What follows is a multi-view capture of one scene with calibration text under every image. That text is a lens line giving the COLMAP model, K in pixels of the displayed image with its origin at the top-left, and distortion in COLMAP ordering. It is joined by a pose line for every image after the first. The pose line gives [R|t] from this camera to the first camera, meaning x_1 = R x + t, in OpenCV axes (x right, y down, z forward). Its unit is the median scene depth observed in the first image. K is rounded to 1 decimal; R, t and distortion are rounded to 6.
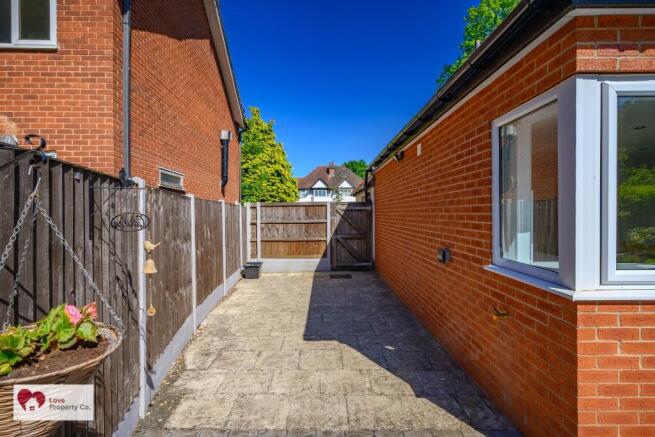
lens RADIAL K [[319.9, 0, 323.1], [0, 319.9, 218.7], [0, 0, 1]] dist [-0.006352, -0.000801]
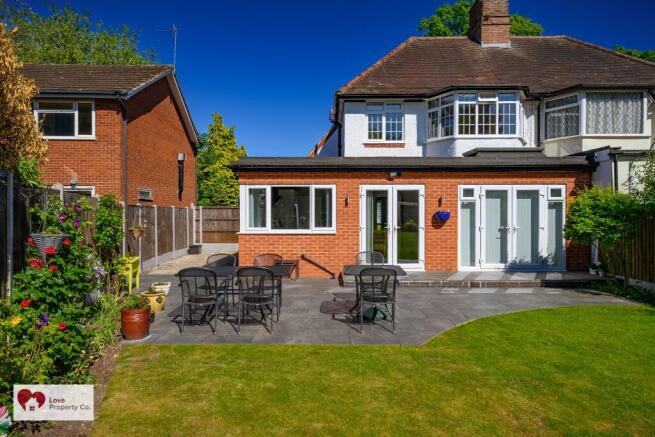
lens RADIAL K [[412.6, 0, 328.3], [0, 412.6, 217.6], [0, 0, 1]] dist [-0.010953, -0.002322]
pose [[0.999984, 0.004731, -0.003007, 0.406251], [-0.004741, 0.999984, -0.003157, 0.007223], [0.002992, 0.003171, 0.999990, -0.945494]]
